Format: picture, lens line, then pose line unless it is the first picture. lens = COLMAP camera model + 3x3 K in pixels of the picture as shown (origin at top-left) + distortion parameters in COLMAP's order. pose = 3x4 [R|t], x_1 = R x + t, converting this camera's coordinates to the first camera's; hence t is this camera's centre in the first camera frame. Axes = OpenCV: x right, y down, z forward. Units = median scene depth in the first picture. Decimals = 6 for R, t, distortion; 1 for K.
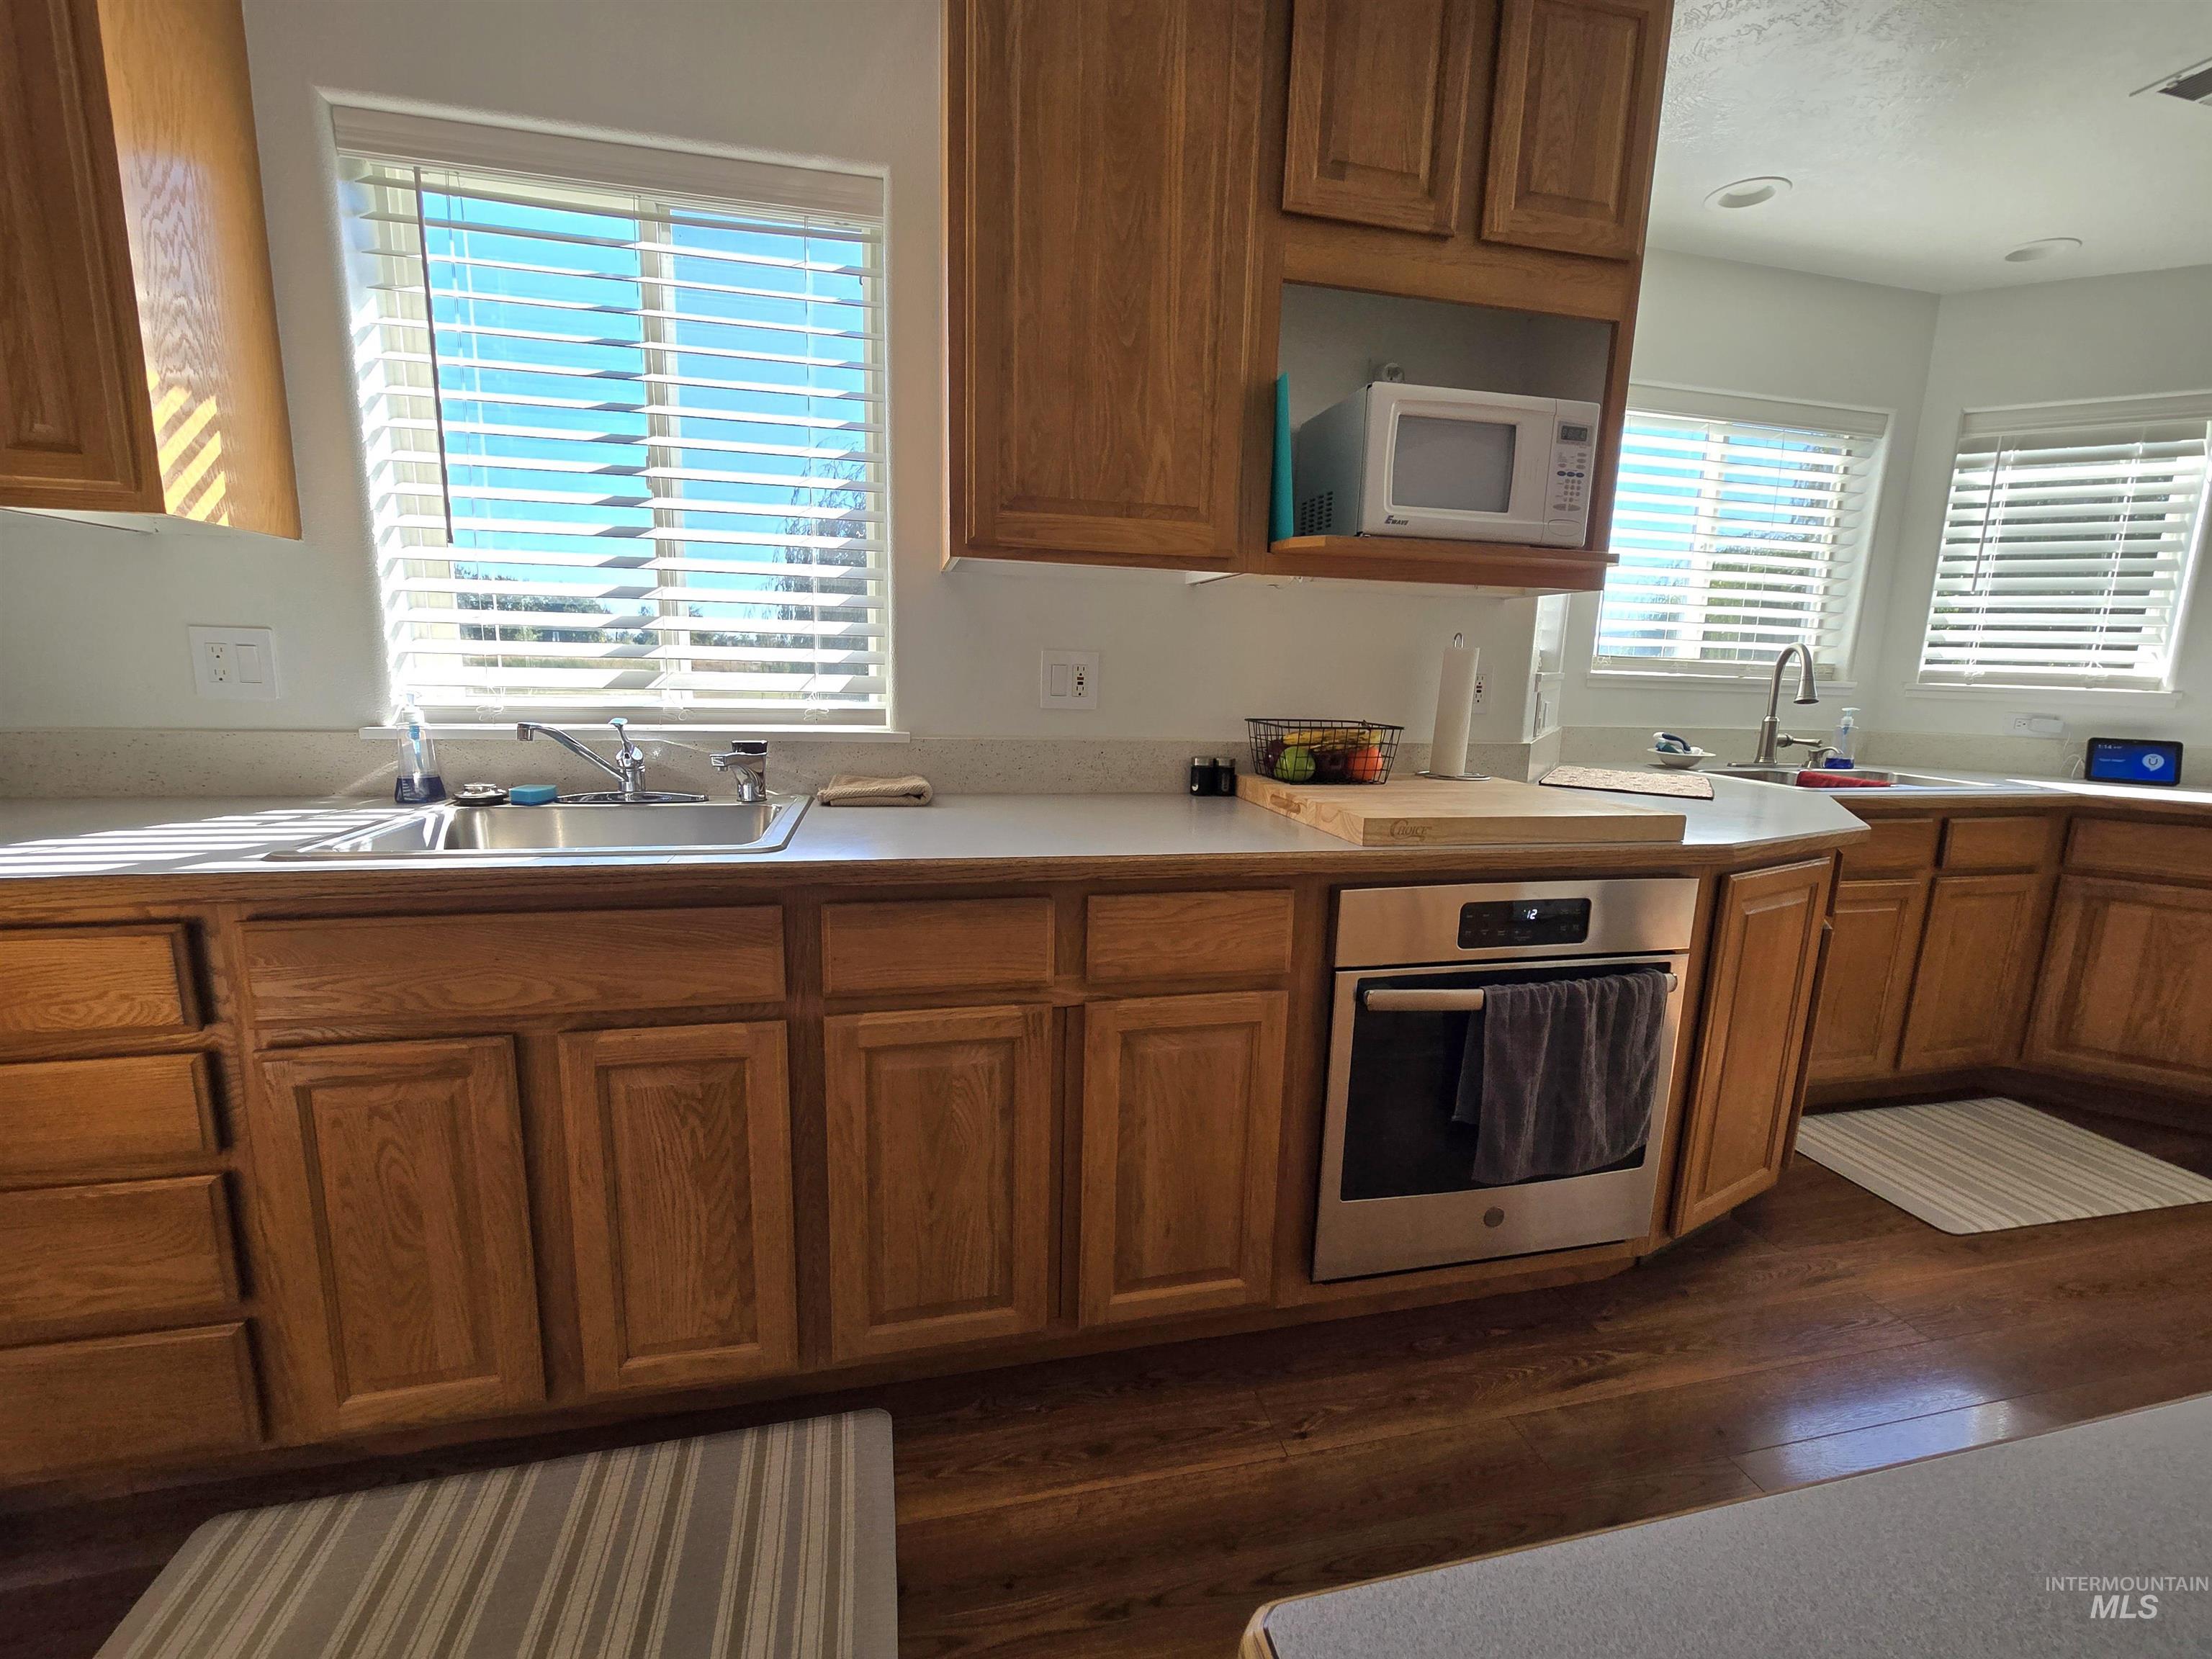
lens RADIAL K [[903.3, 0, 1100.3], [0, 903.3, 823.4], [0, 0, 1]] dist [-0.002031, 0.000271]
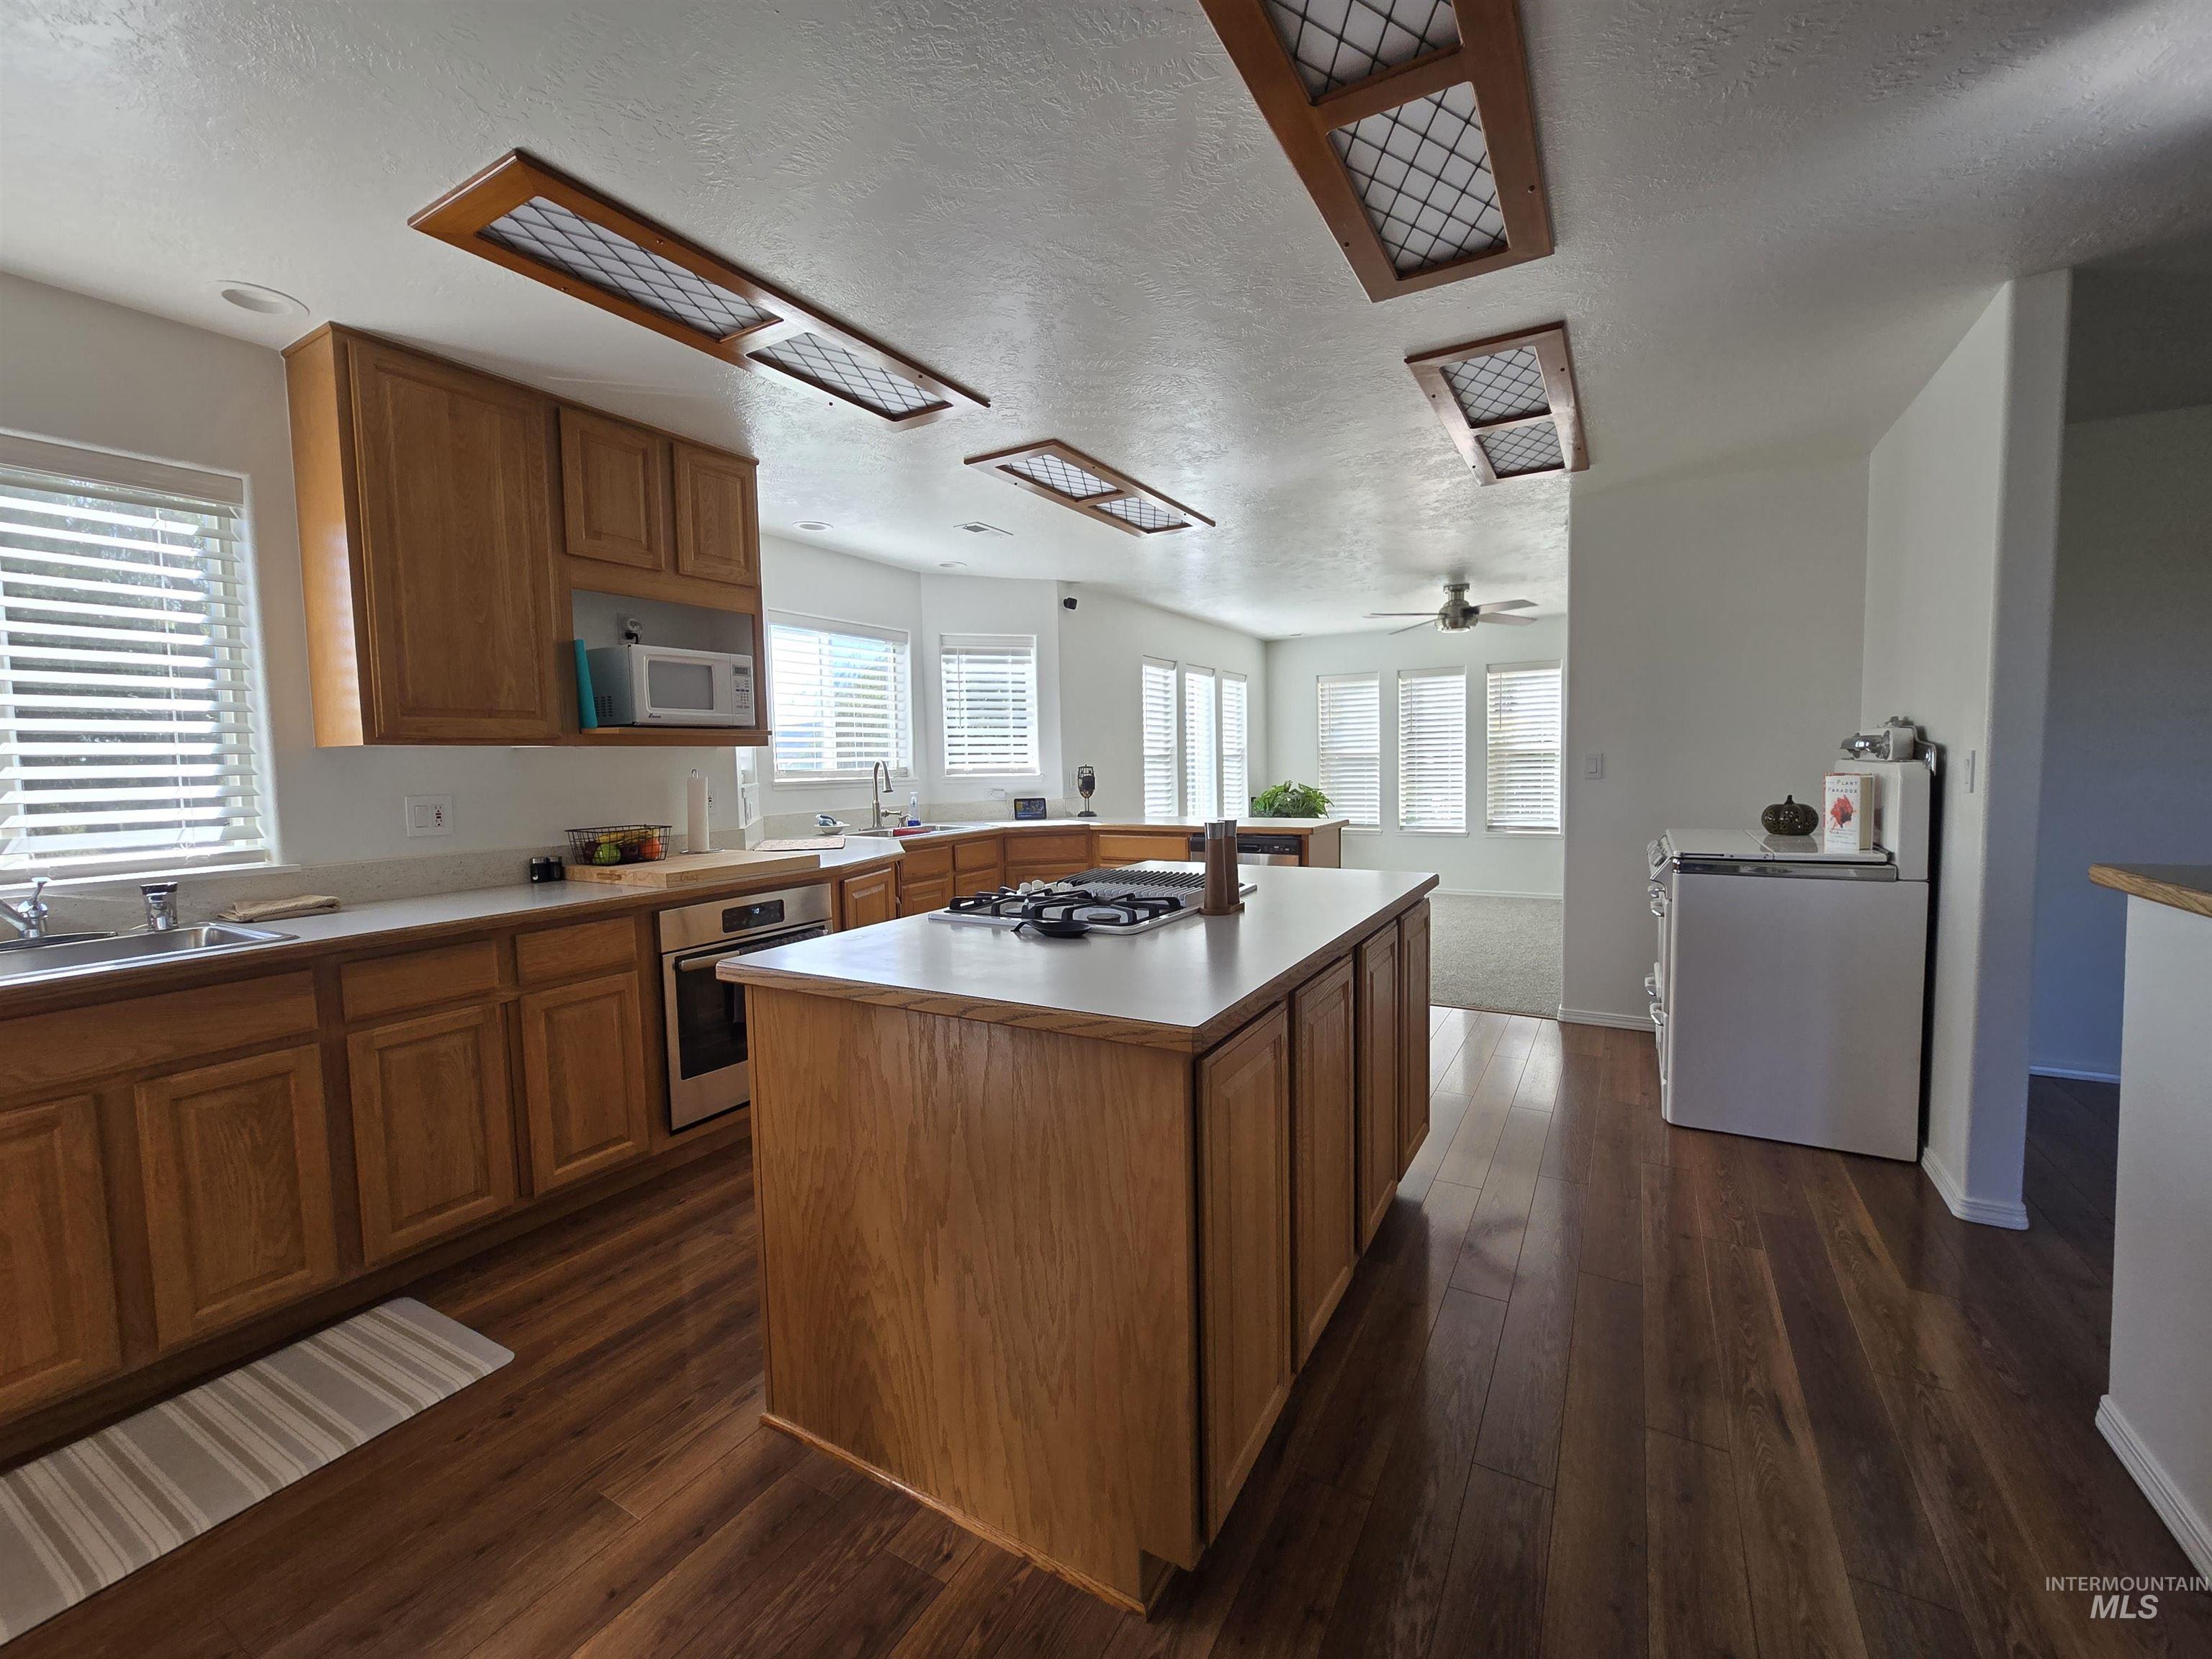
lens RADIAL K [[903.3, 0, 1100.3], [0, 903.3, 823.4], [0, 0, 1]] dist [-0.002031, 0.000271]
pose [[0.683487, -0.092508, 0.724077, -0.425120], [0.165014, 0.985841, -0.029812, 0.091116], [-0.711067, 0.139859, 0.689075, -0.931122]]
